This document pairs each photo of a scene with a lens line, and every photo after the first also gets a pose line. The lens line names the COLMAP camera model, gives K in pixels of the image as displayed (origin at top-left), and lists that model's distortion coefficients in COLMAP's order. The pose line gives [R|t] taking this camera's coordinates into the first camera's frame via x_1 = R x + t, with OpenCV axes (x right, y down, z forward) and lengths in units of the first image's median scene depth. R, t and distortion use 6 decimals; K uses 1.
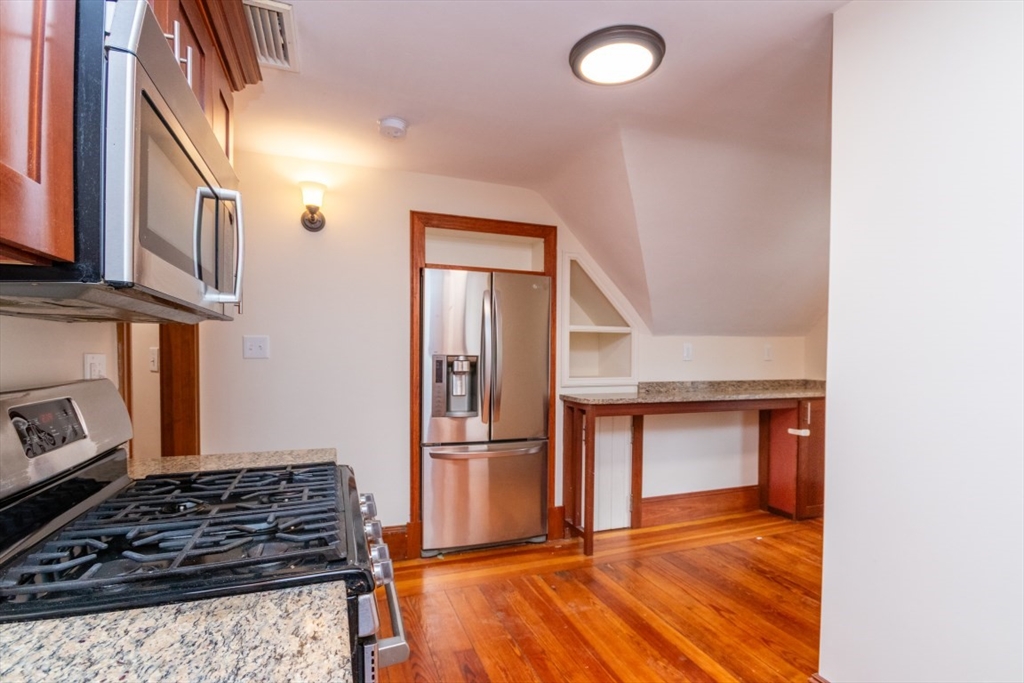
lens RADIAL K [[479.9, 0, 515.3], [0, 479.9, 367.7], [0, 0, 1]] dist [0.000532, -0.000059]
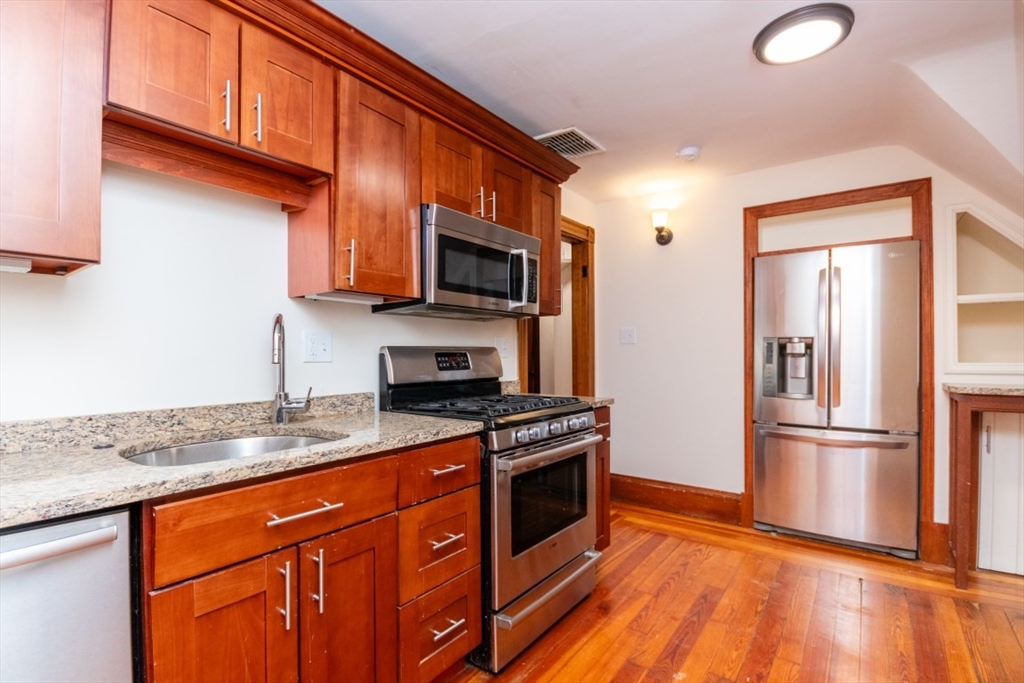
lens RADIAL K [[487.0, 0, 519.4], [0, 487.0, 352.1], [0, 0, 1]] dist [0.003527, -0.014864]
pose [[0.550926, -0.010527, -0.834488, 0.419668], [-0.016035, 0.999602, -0.023195, 0.038153], [0.834400, 0.026160, 0.550538, -0.038236]]
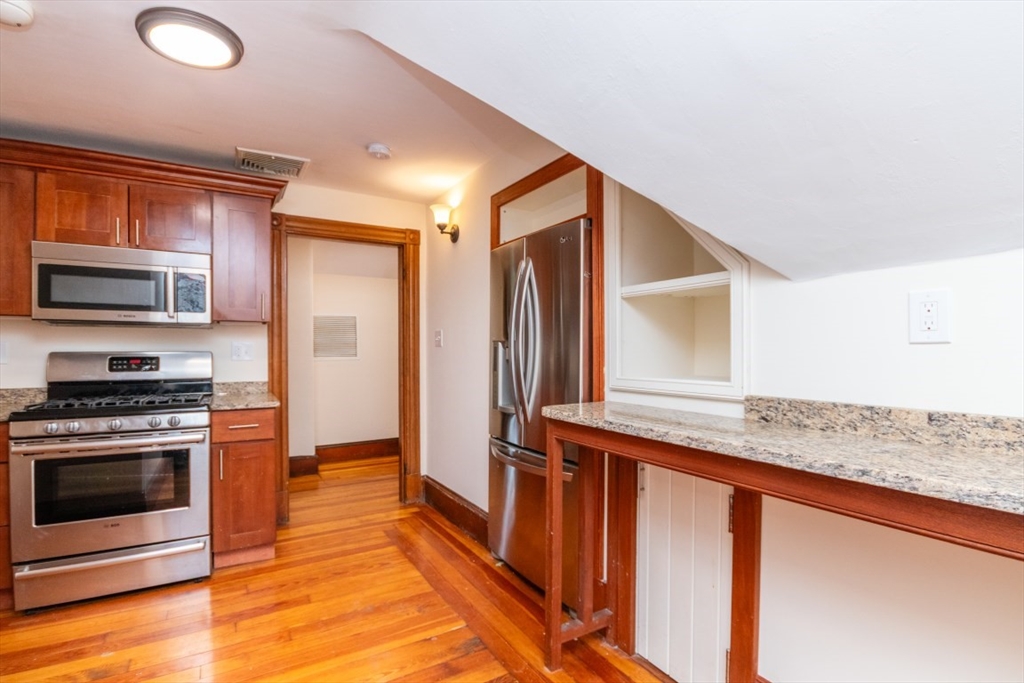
lens RADIAL K [[487.0, 0, 519.4], [0, 487.0, 352.1], [0, 0, 1]] dist [0.003527, -0.014864]
pose [[0.190848, -0.003818, -0.981612, 0.762566], [-0.027404, 0.999582, -0.009215, 0.001539], [0.981237, 0.028659, 0.190663, 0.854430]]
